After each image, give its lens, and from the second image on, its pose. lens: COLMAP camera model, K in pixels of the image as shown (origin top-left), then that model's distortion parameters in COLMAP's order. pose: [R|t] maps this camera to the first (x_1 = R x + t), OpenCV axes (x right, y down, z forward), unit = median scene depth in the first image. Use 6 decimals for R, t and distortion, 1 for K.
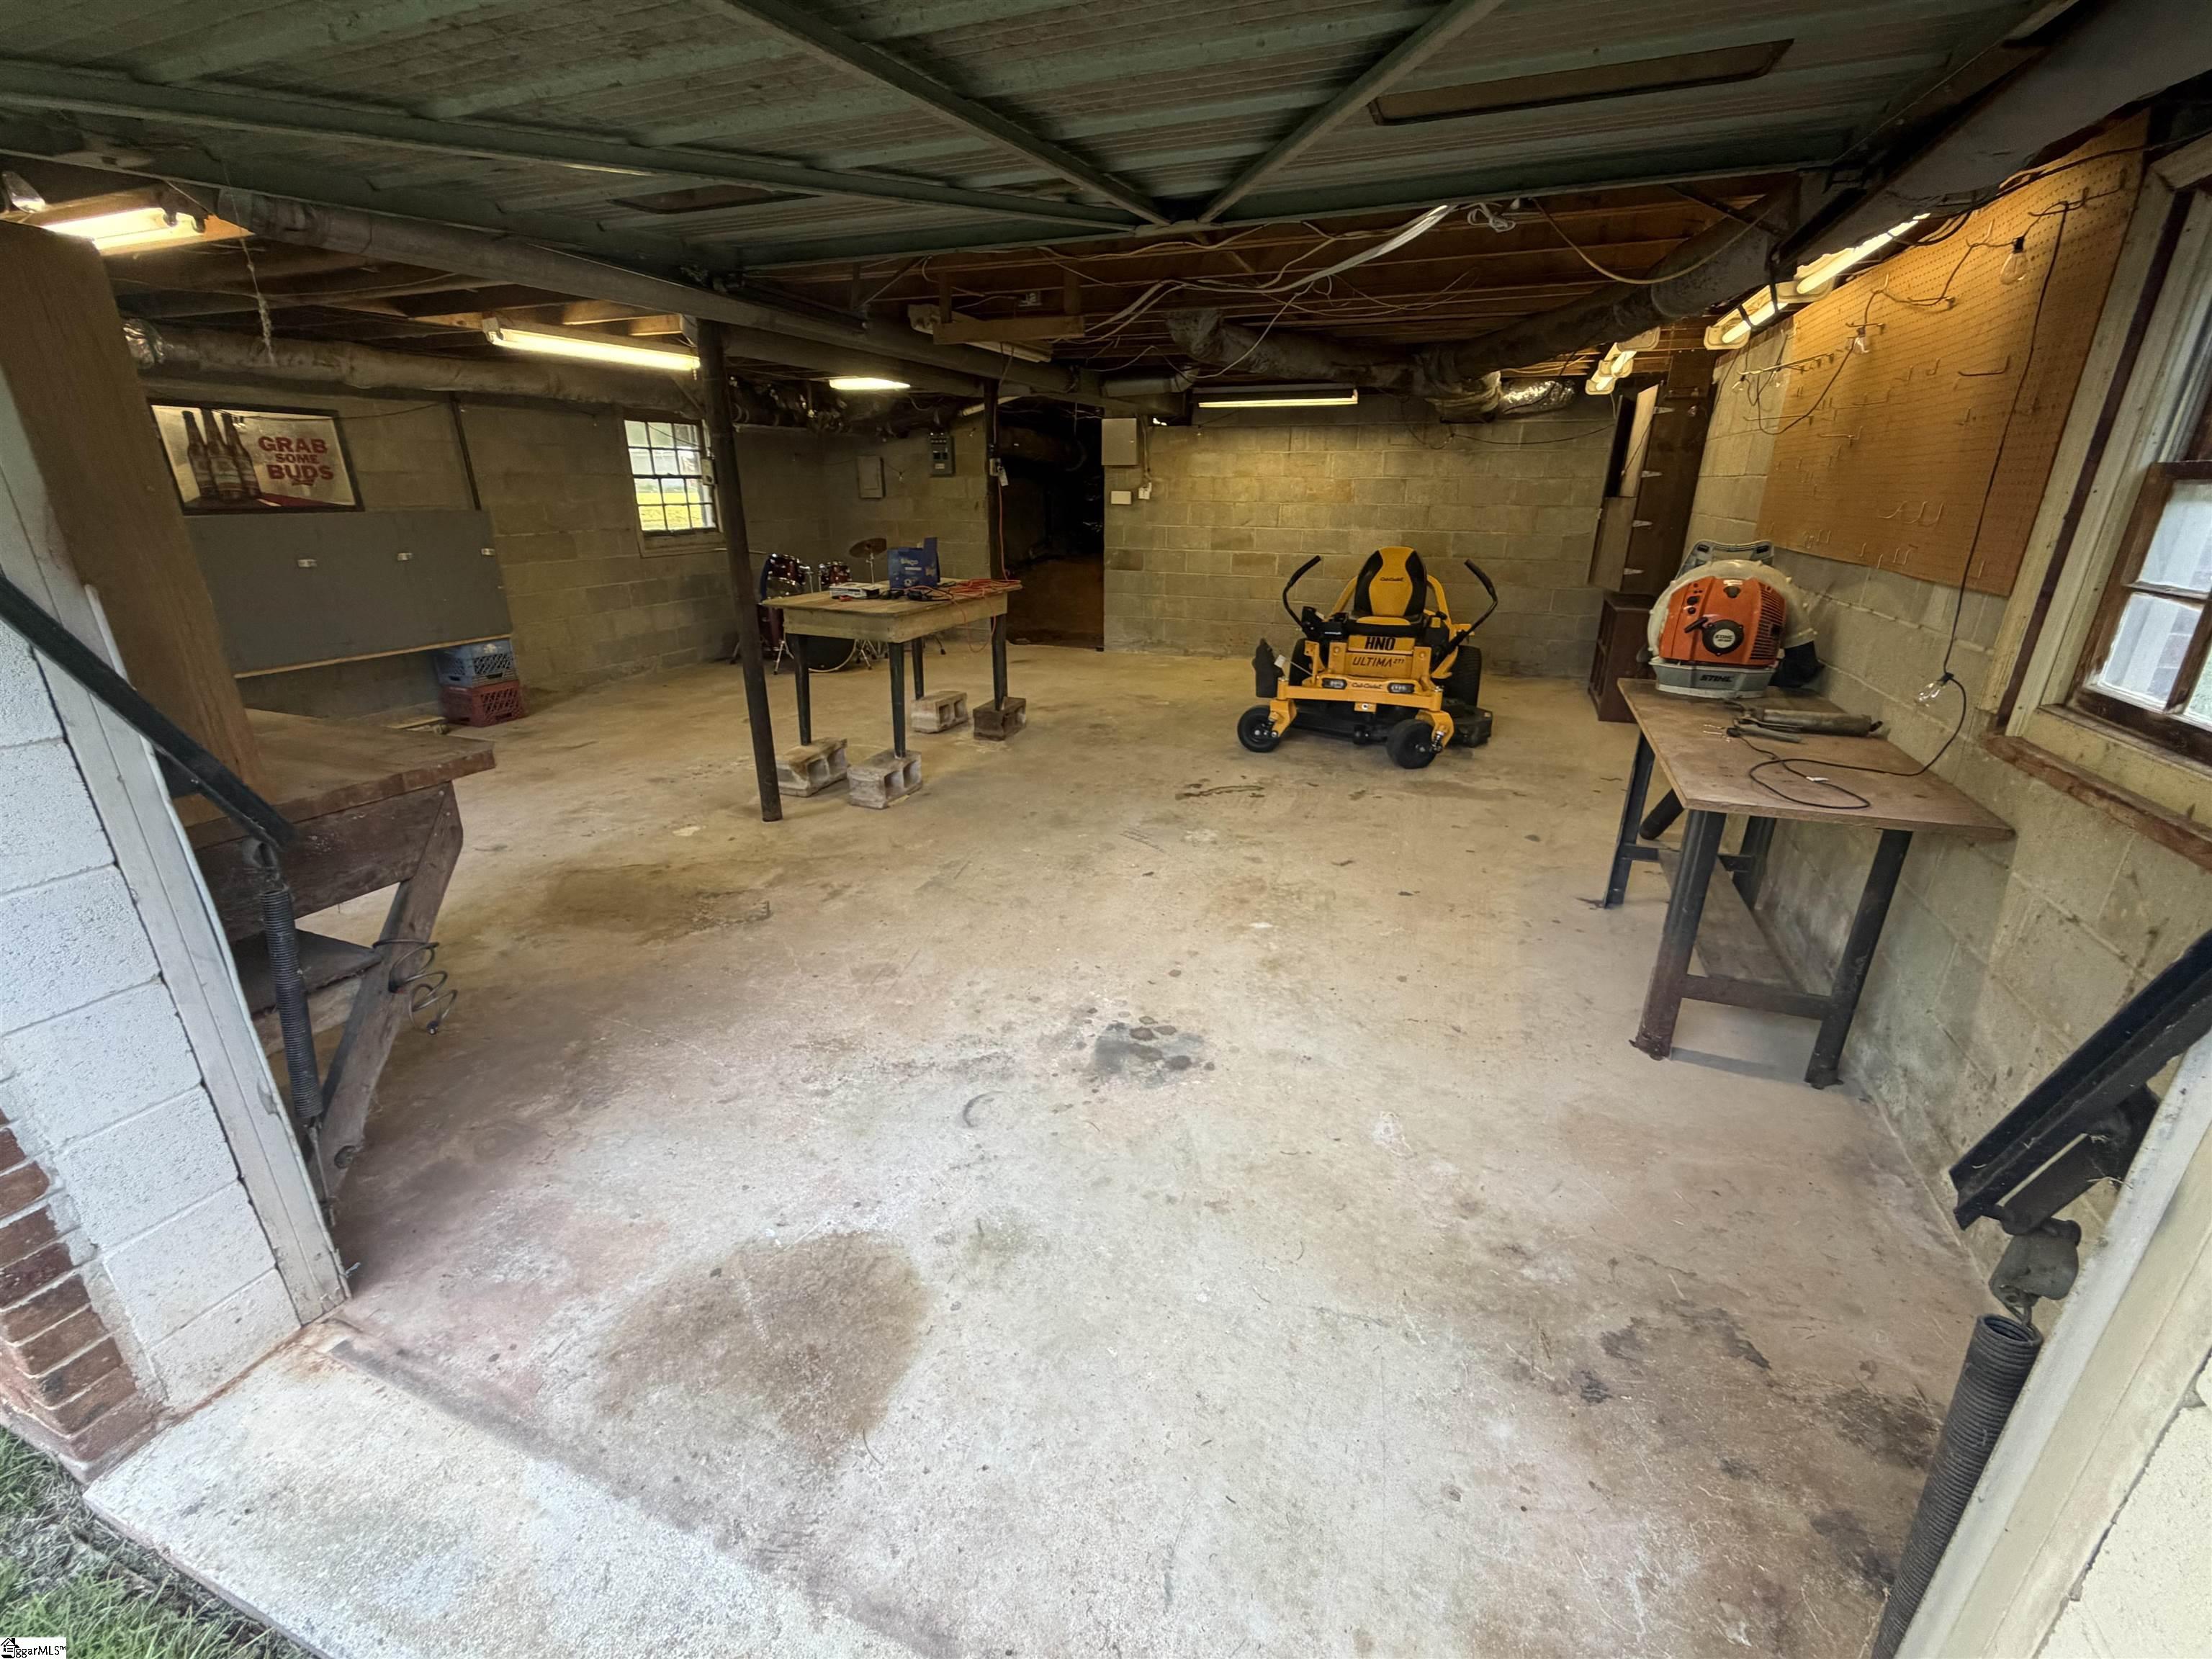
lens RADIAL K [[923.7, 0, 1110.3], [0, 923.7, 826.4], [0, 0, 1]] dist [-0.001727, 0.000150]
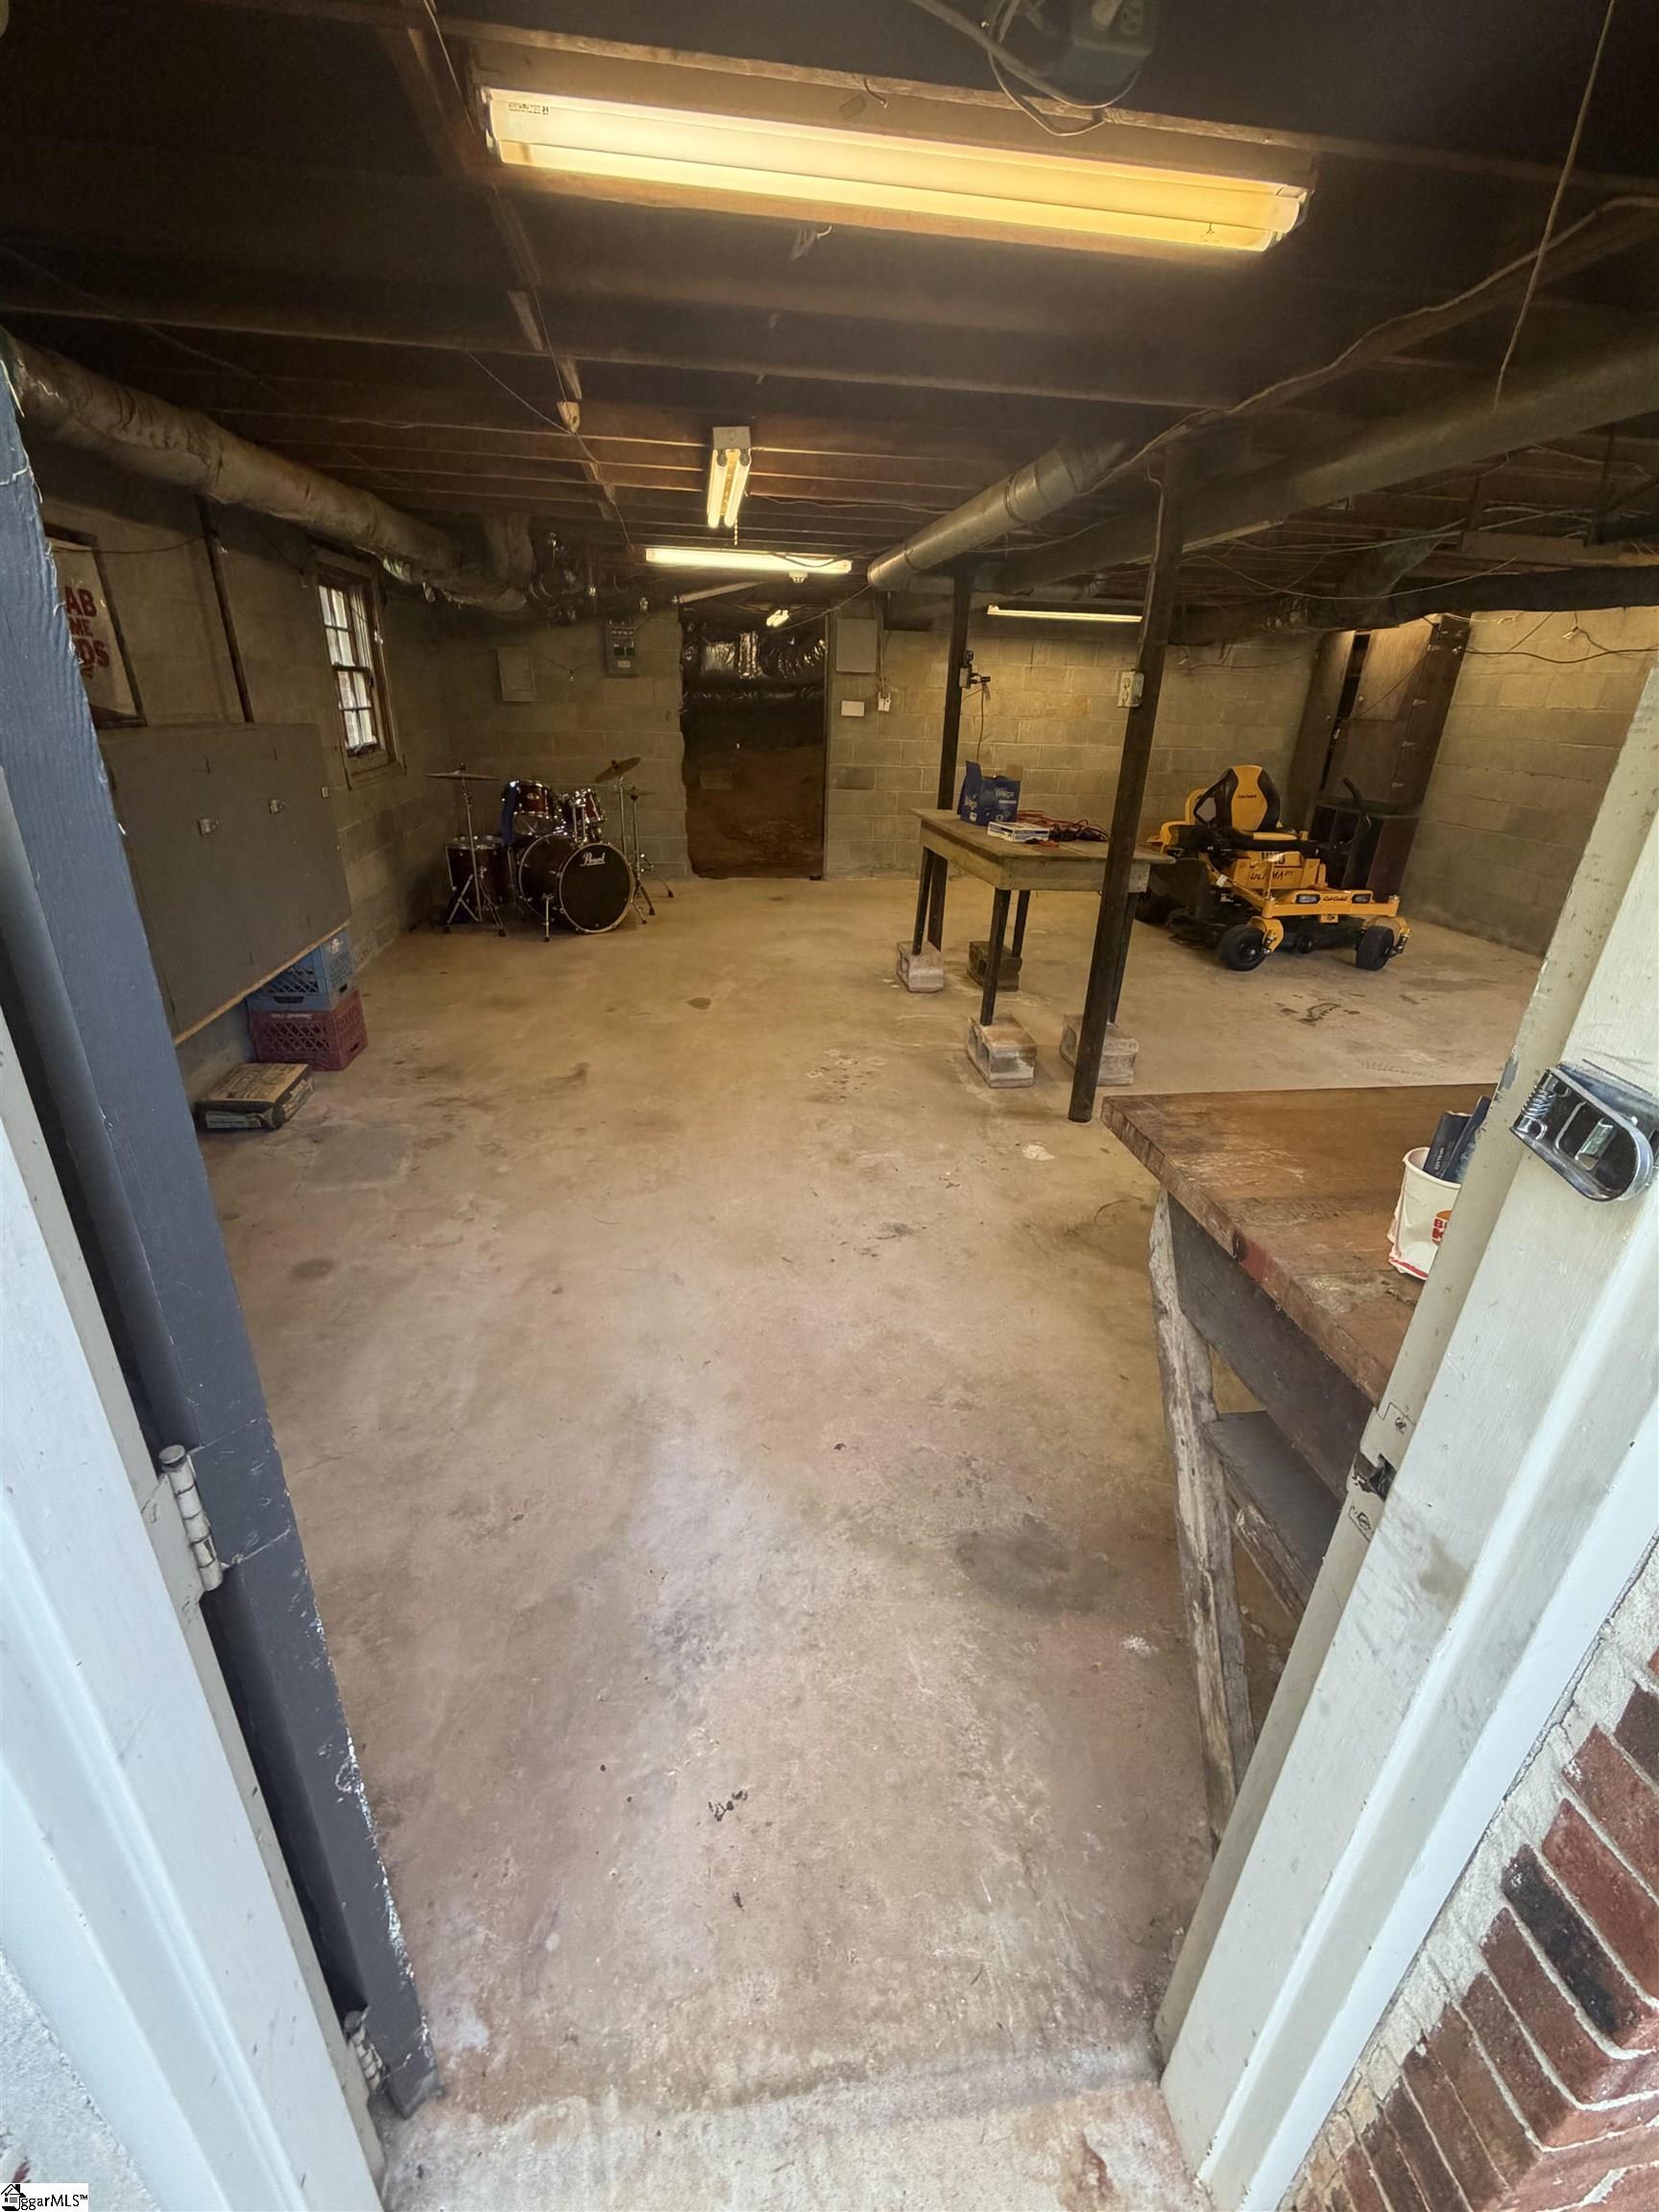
lens RADIAL K [[923.7, 0, 820.2], [0, 923.7, 1103.4], [0, 0, 1]] dist [-0.001727, 0.000150]
pose [[0.870609, -0.179846, 0.457925, -0.720545], [0.145746, 0.983290, 0.109084, -0.110875], [-0.469892, -0.028229, 0.882273, 0.288005]]
